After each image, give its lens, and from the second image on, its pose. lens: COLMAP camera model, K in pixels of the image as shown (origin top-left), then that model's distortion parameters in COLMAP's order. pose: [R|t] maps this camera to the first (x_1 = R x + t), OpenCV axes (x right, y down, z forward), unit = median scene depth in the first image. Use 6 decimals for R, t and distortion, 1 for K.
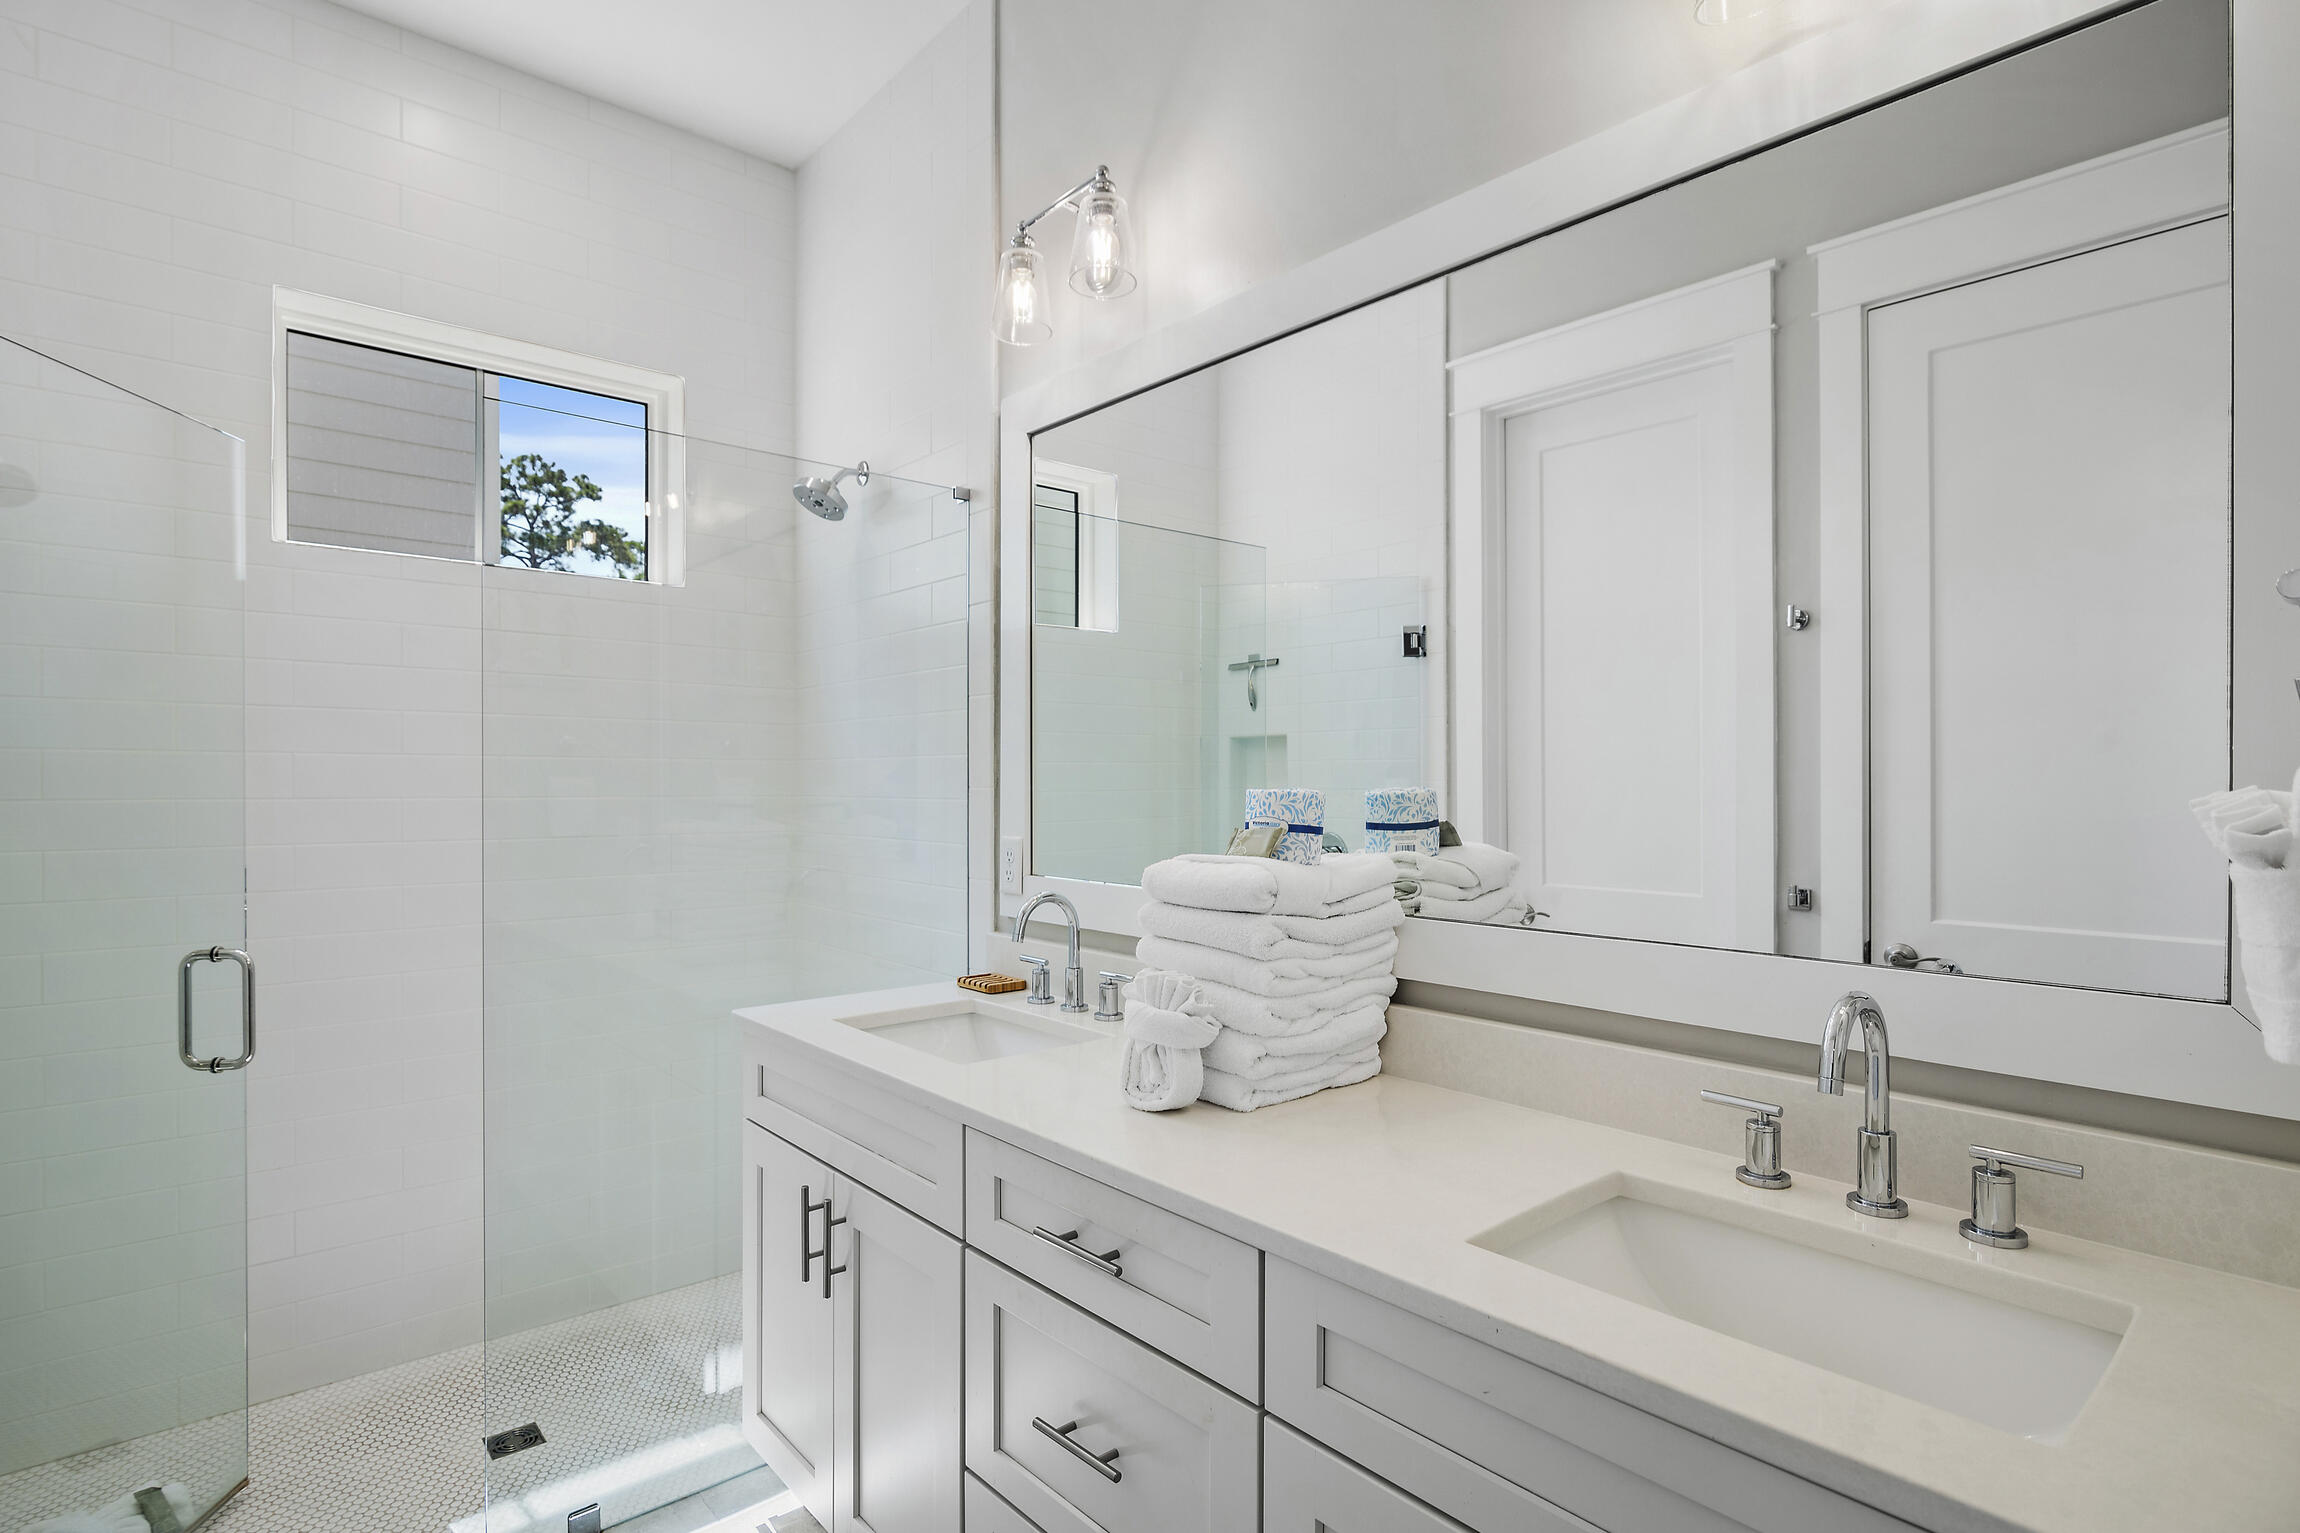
lens RADIAL K [[1138.7, 0, 1153.9], [0, 1138.7, 796.3], [0, 0, 1]] dist [-0.001475, -0.000343]
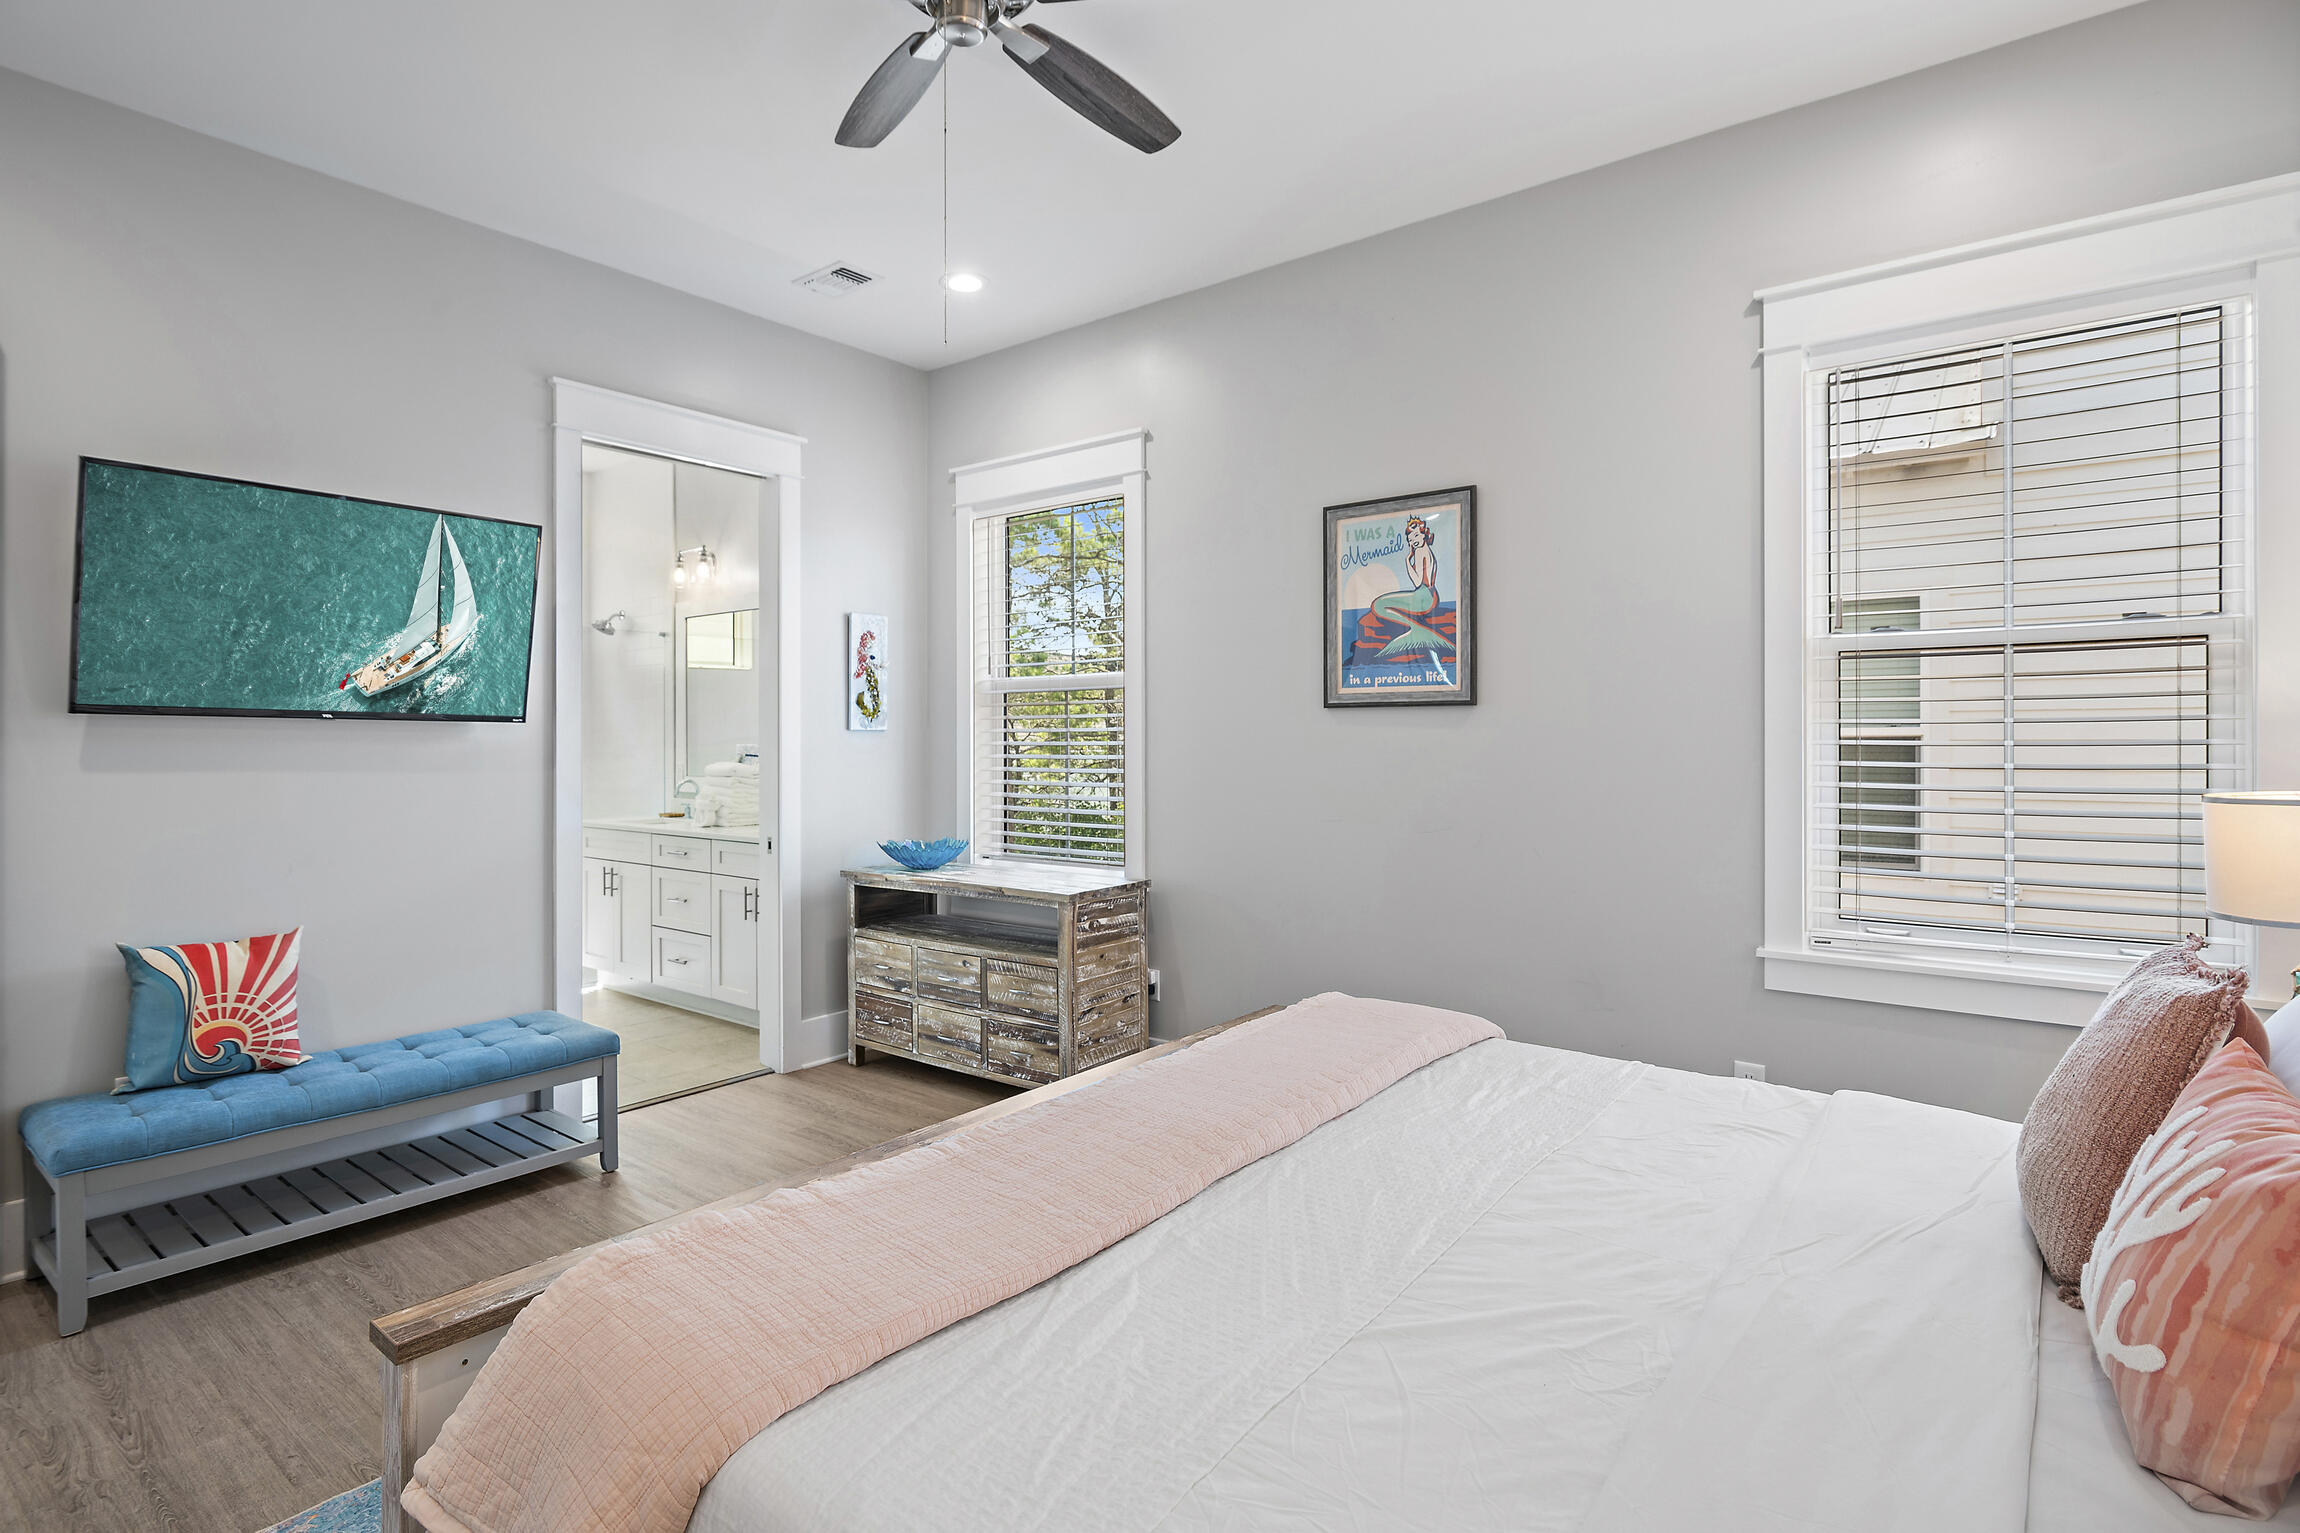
lens RADIAL K [[1153.3, 0, 1157.5], [0, 1153.3, 745.5], [0, 0, 1]] dist [-0.000558, -0.000190]
pose [[0.982346, -0.001872, 0.187064, 0.622350], [0.003384, 0.999964, -0.007763, 0.024907], [-0.187043, 0.008259, 0.982317, -2.492121]]
